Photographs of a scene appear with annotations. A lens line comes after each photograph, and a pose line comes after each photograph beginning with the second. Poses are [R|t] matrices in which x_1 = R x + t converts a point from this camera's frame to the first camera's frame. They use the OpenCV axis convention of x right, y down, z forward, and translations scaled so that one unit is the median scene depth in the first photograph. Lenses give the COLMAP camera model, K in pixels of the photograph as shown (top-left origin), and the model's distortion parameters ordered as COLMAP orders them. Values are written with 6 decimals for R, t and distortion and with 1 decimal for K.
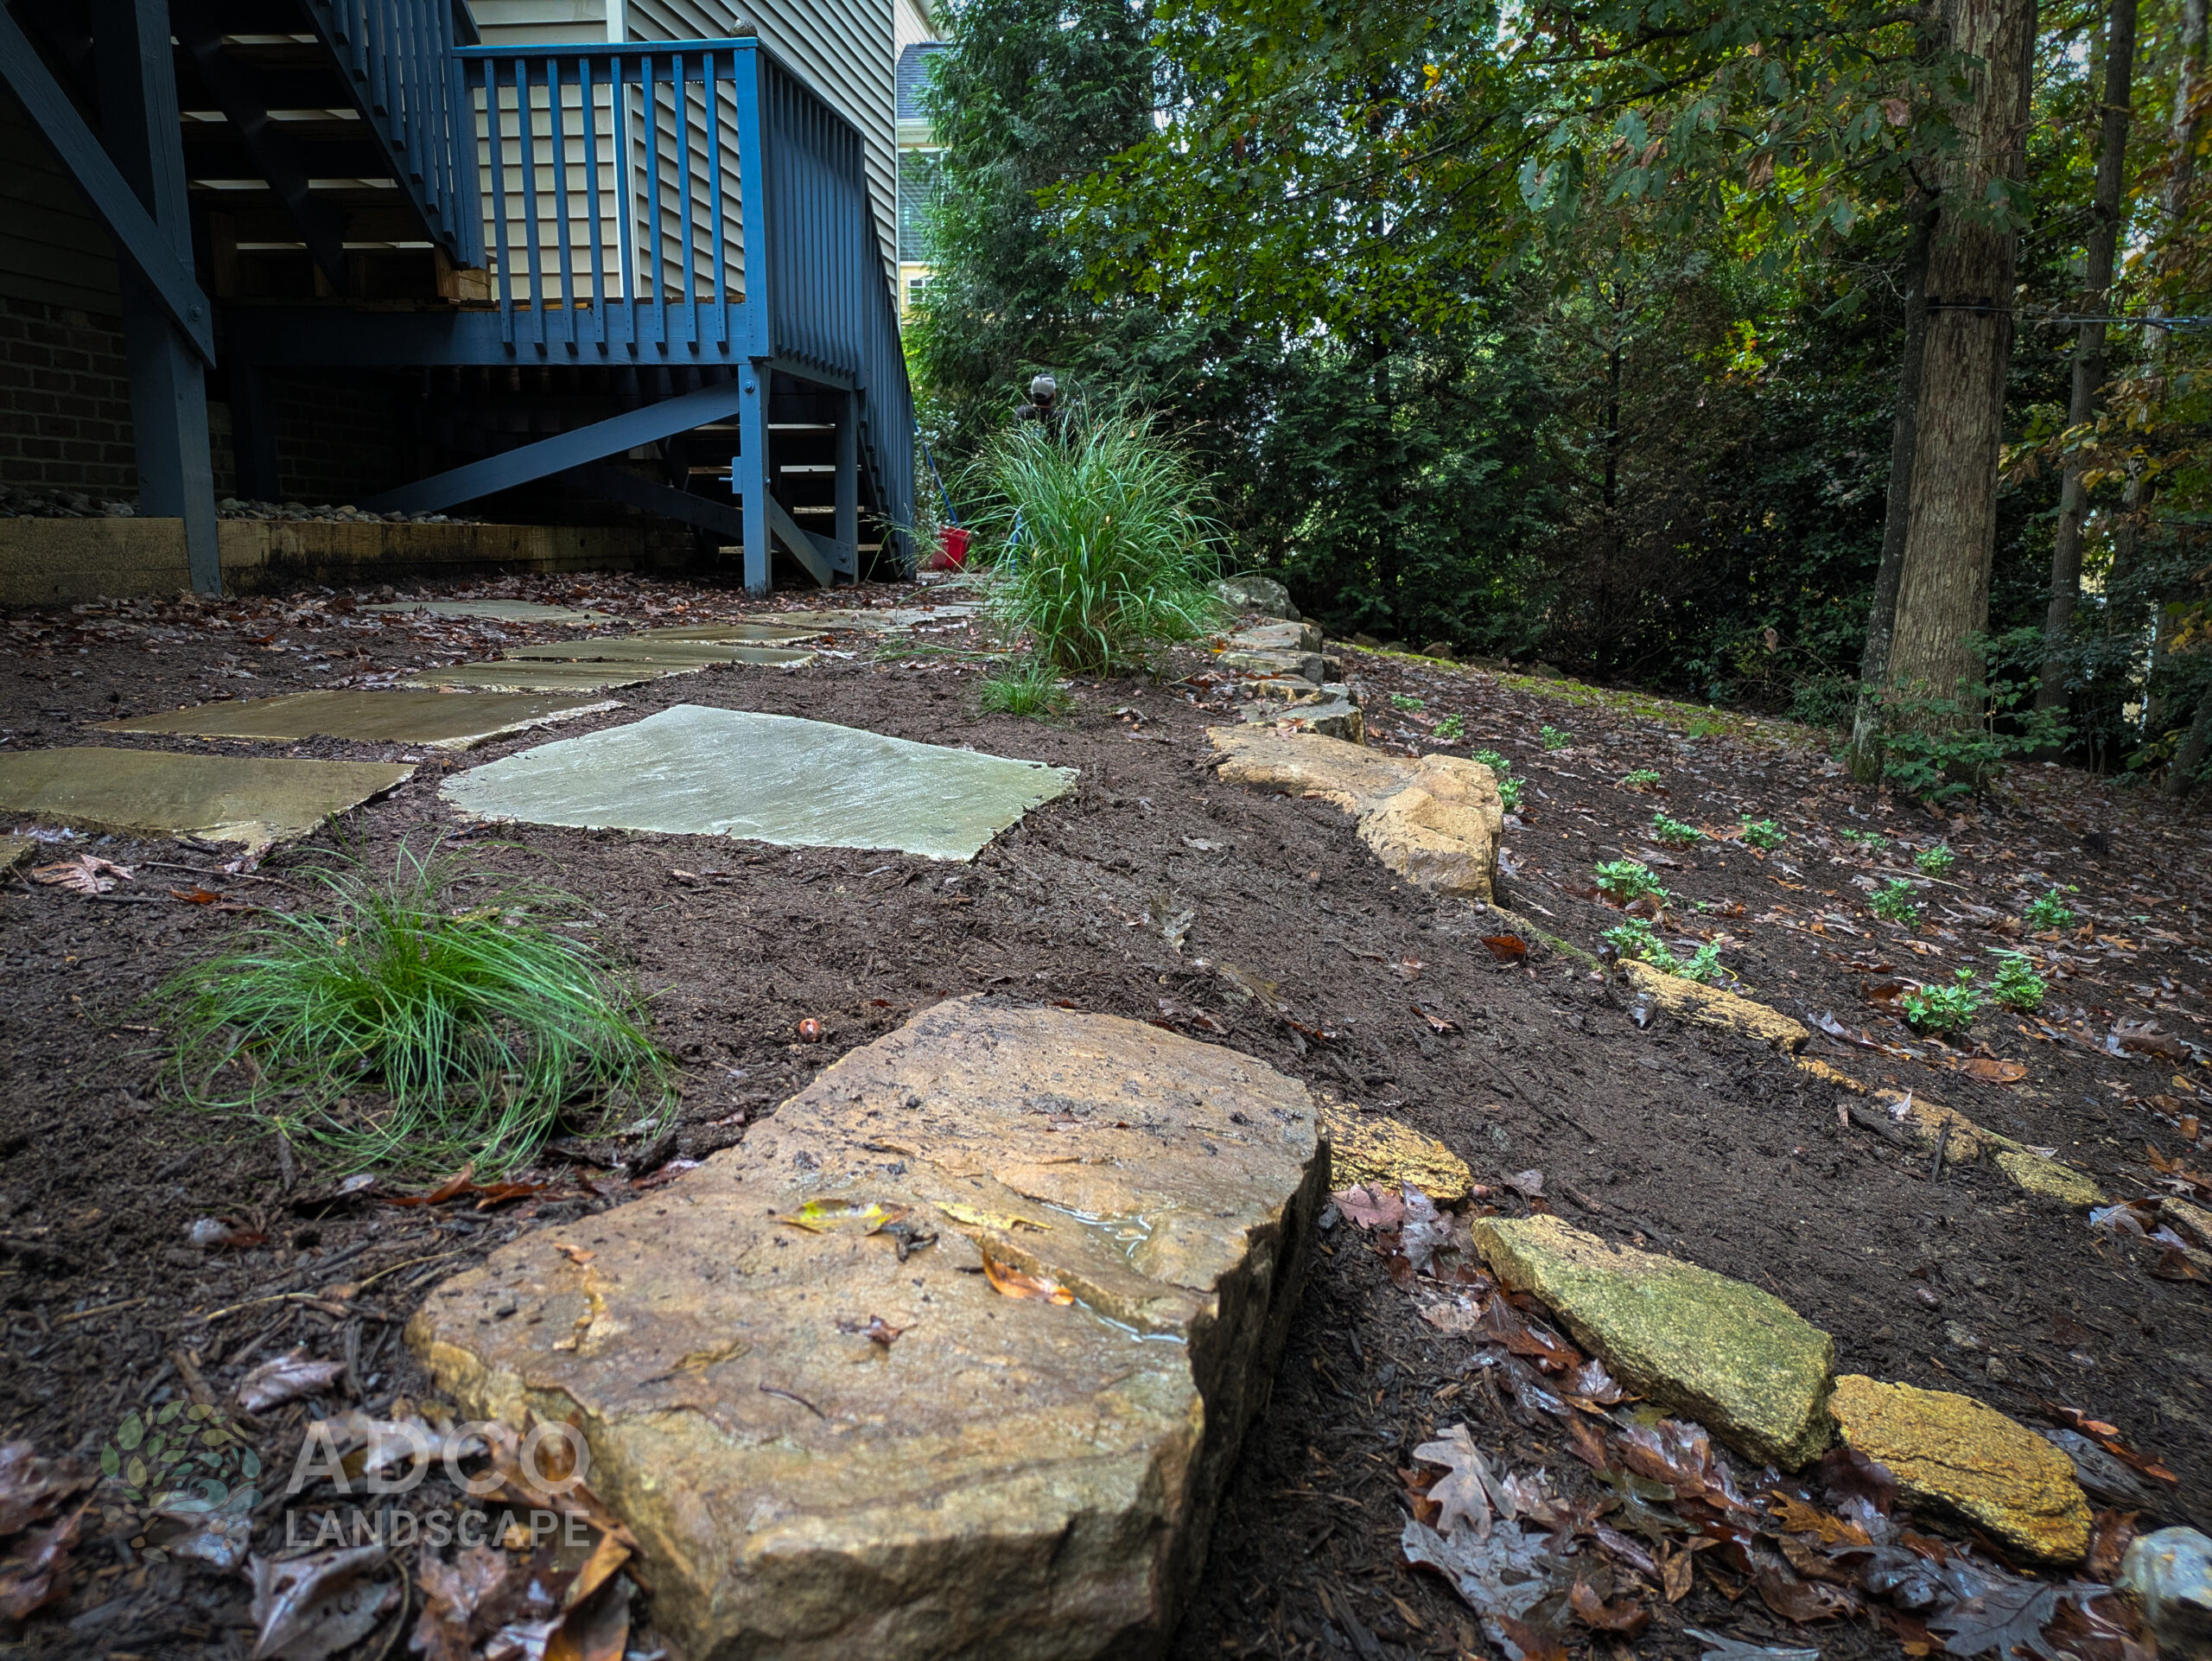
lens RADIAL K [[1592.6, 0, 1097.6], [0, 1592.6, 795.0], [0, 0, 1]] dist [0.023362, 0.002517]
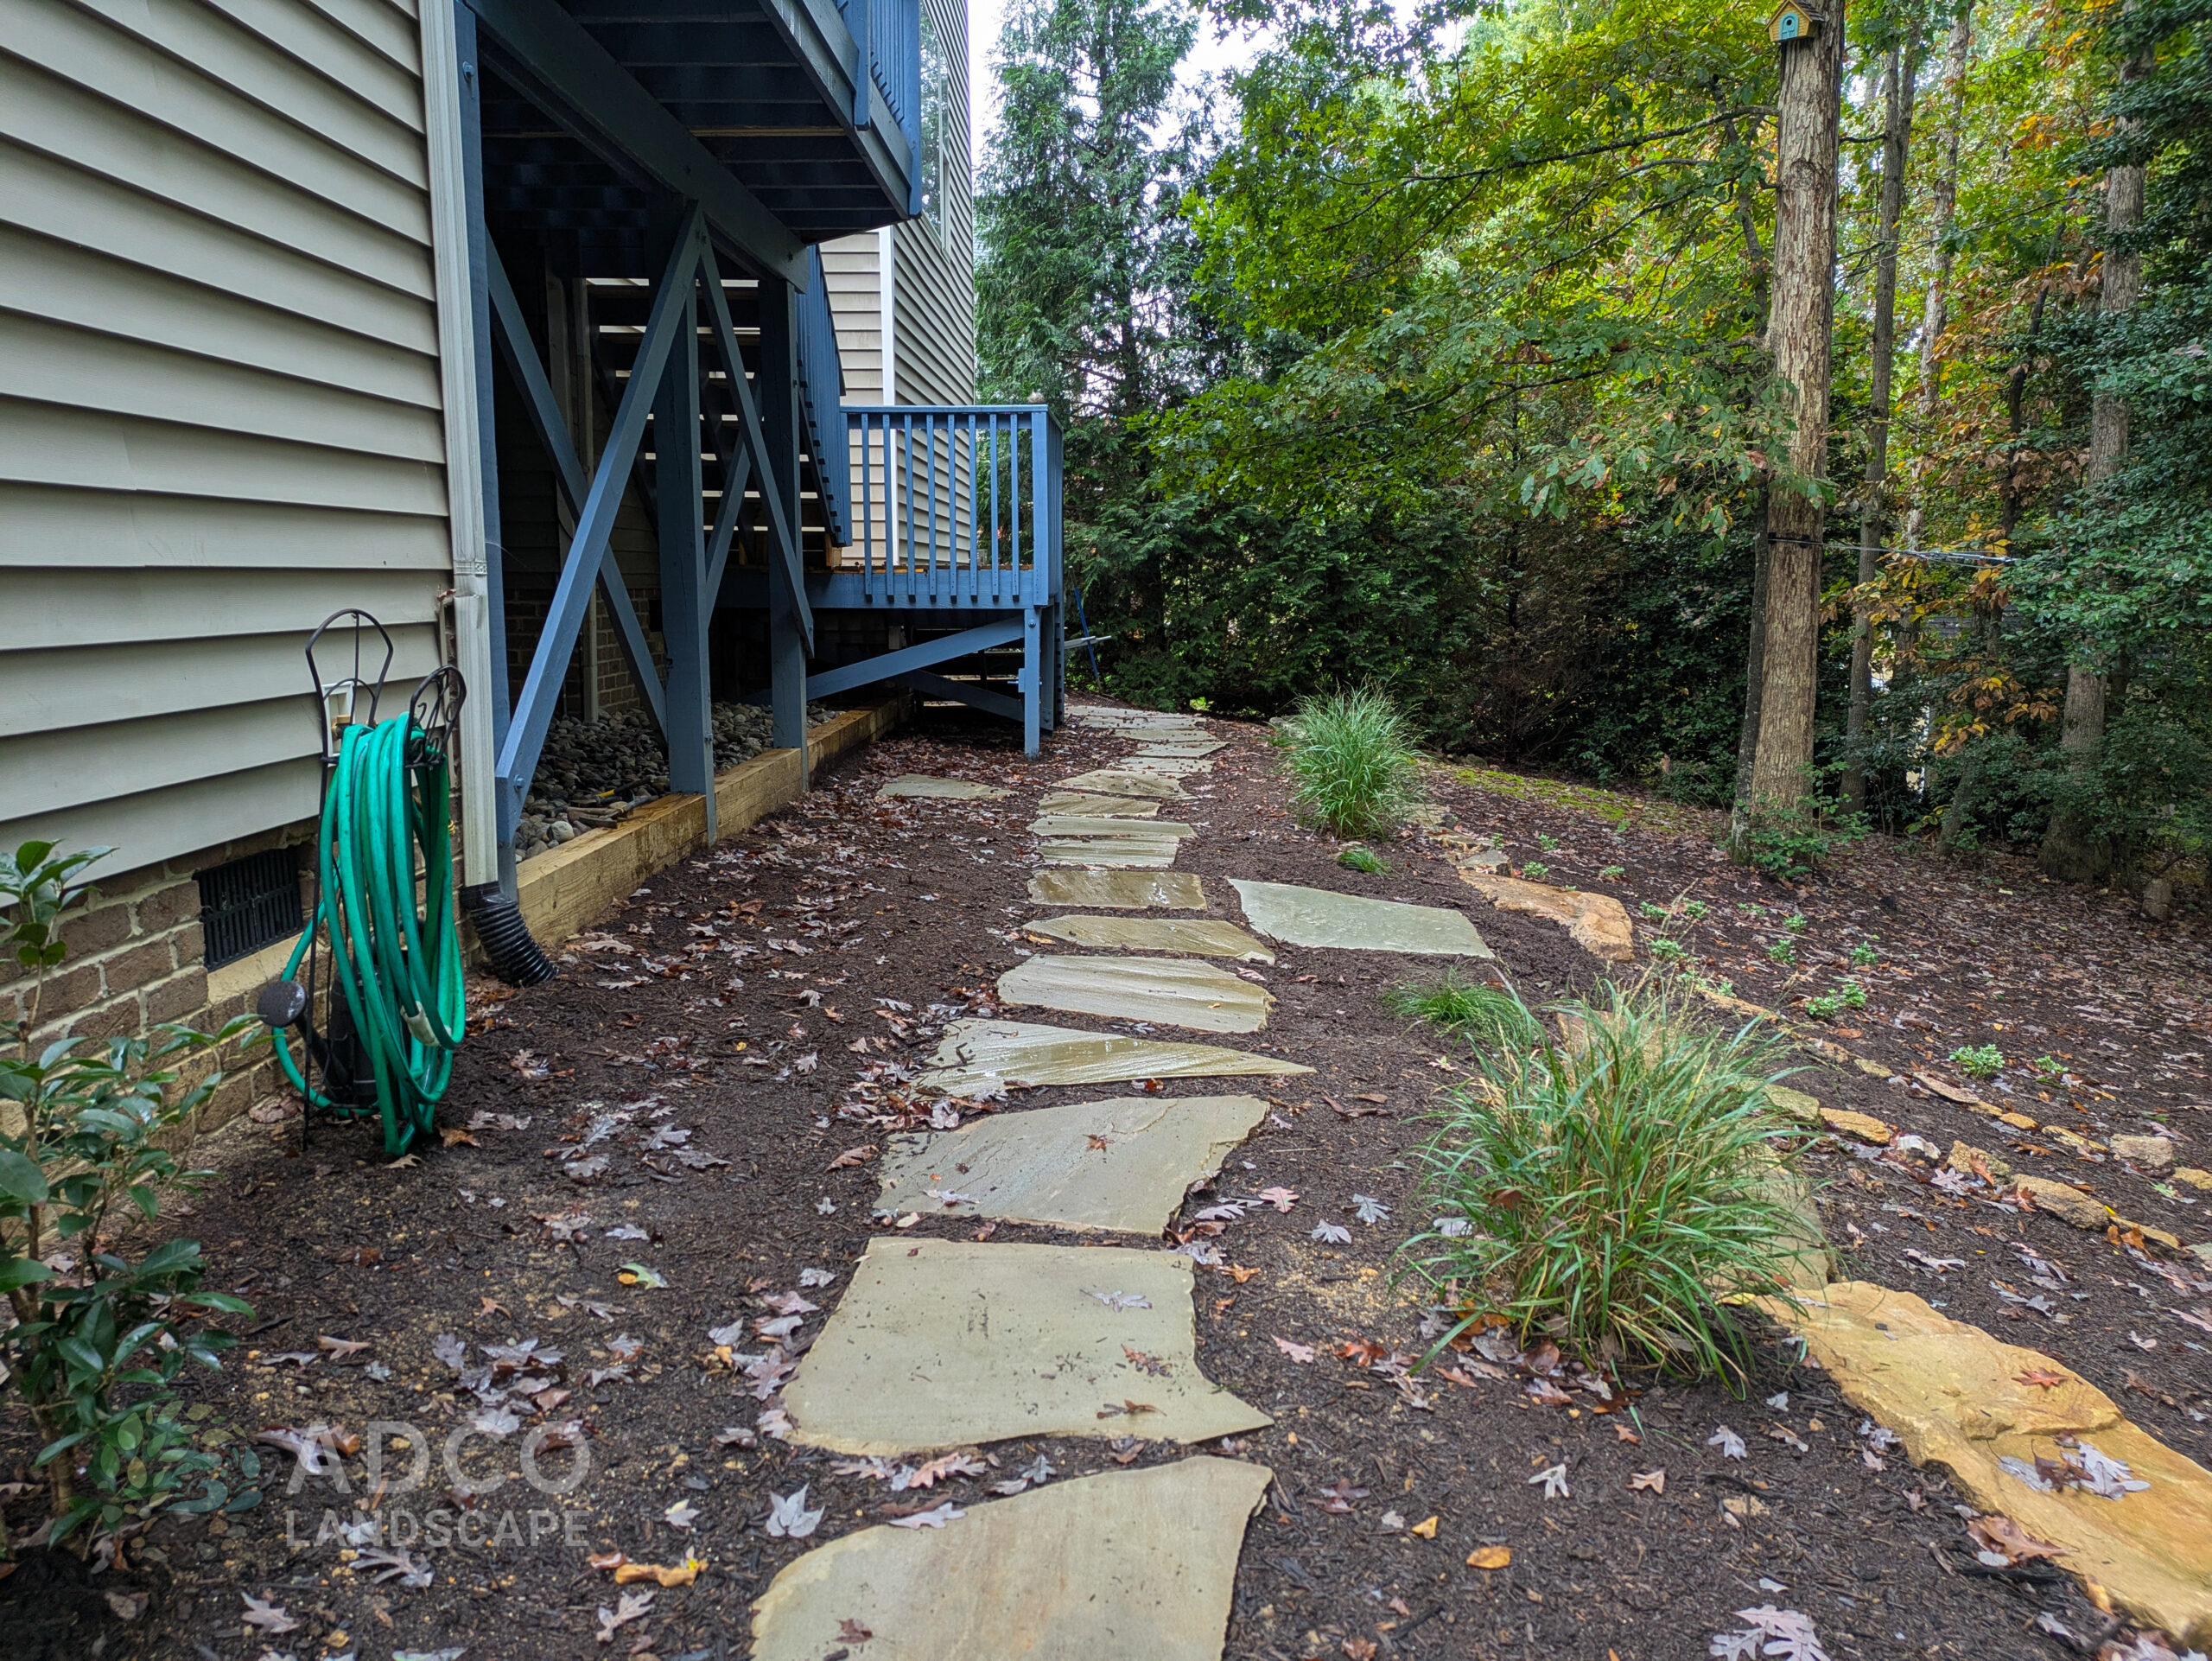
lens RADIAL K [[1559.8, 0, 1099.0], [0, 1559.8, 786.6], [0, 0, 1]] dist [0.067178, -0.063239]
pose [[0.995612, -0.015041, 0.092358, -0.301650], [0.017903, 0.999382, -0.030245, -0.056085], [-0.091846, 0.031766, 0.995266, -0.492421]]
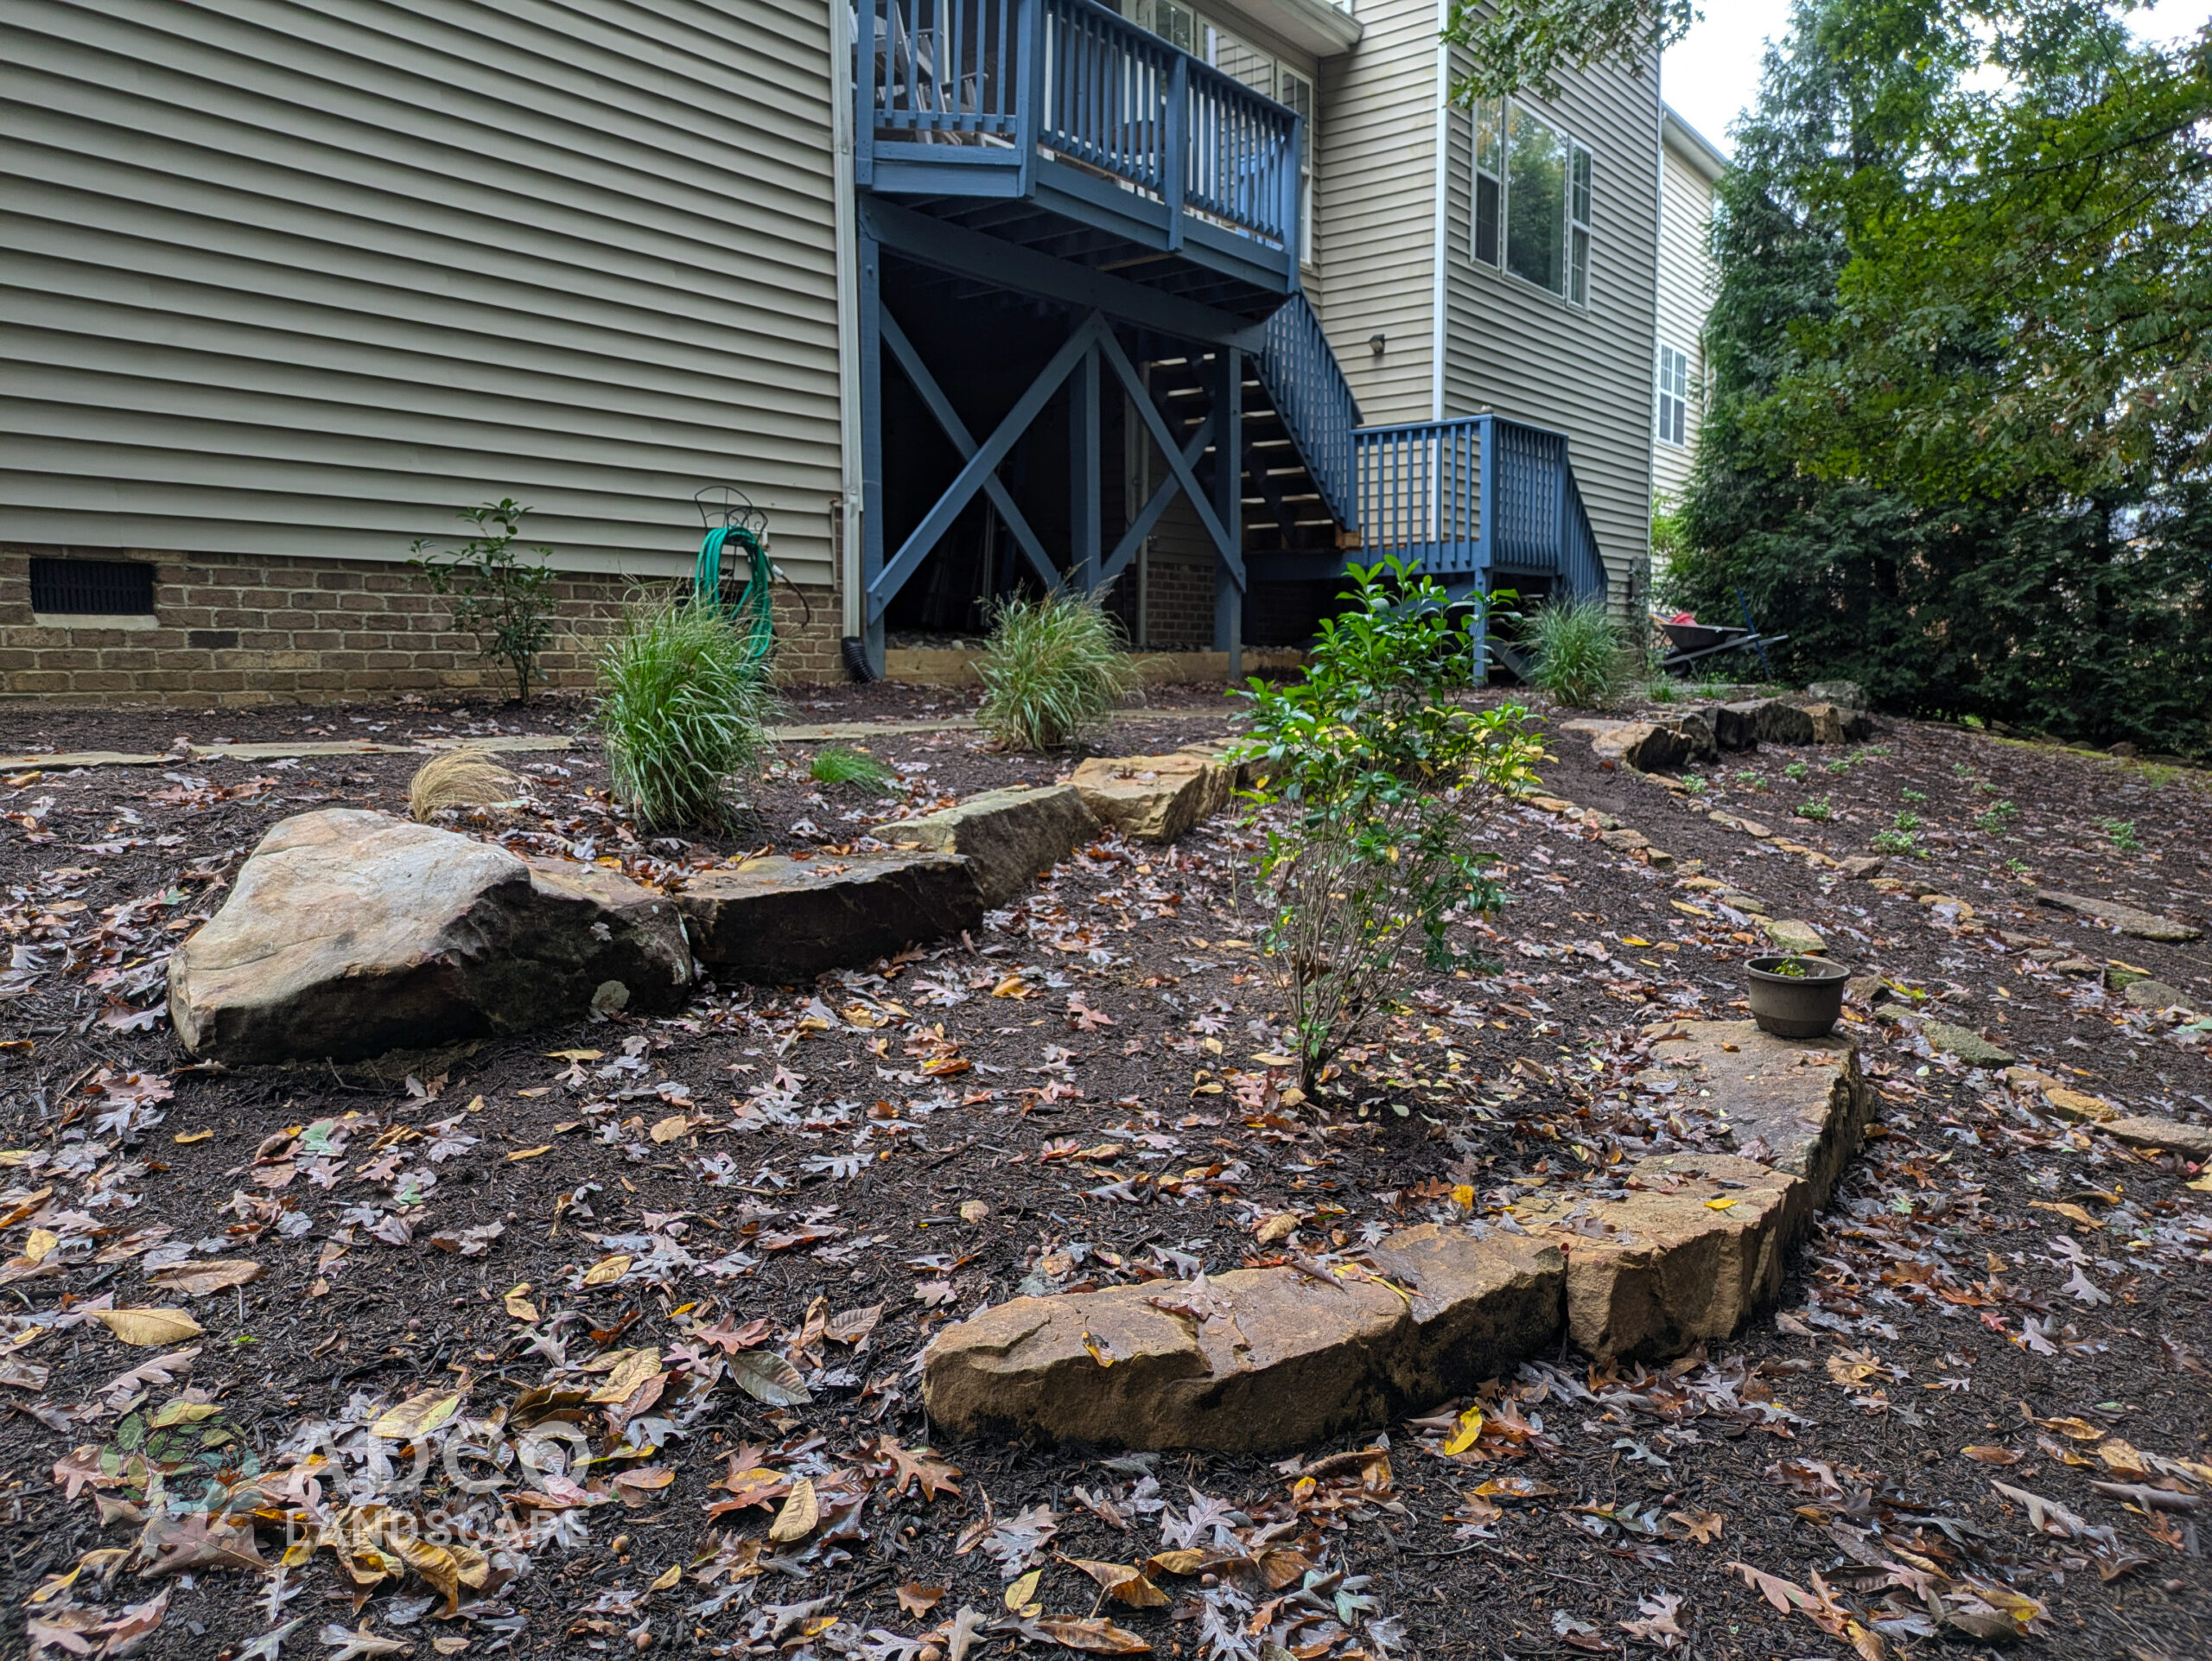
lens RADIAL K [[1559.8, 0, 1099.0], [0, 1559.8, 786.6], [0, 0, 1]] dist [0.067178, -0.063239]
pose [[0.852758, 0.028864, -0.521508, 0.400524], [-0.075467, 0.994803, -0.068343, 0.162941], [0.516825, 0.097637, 0.850505, -0.866594]]
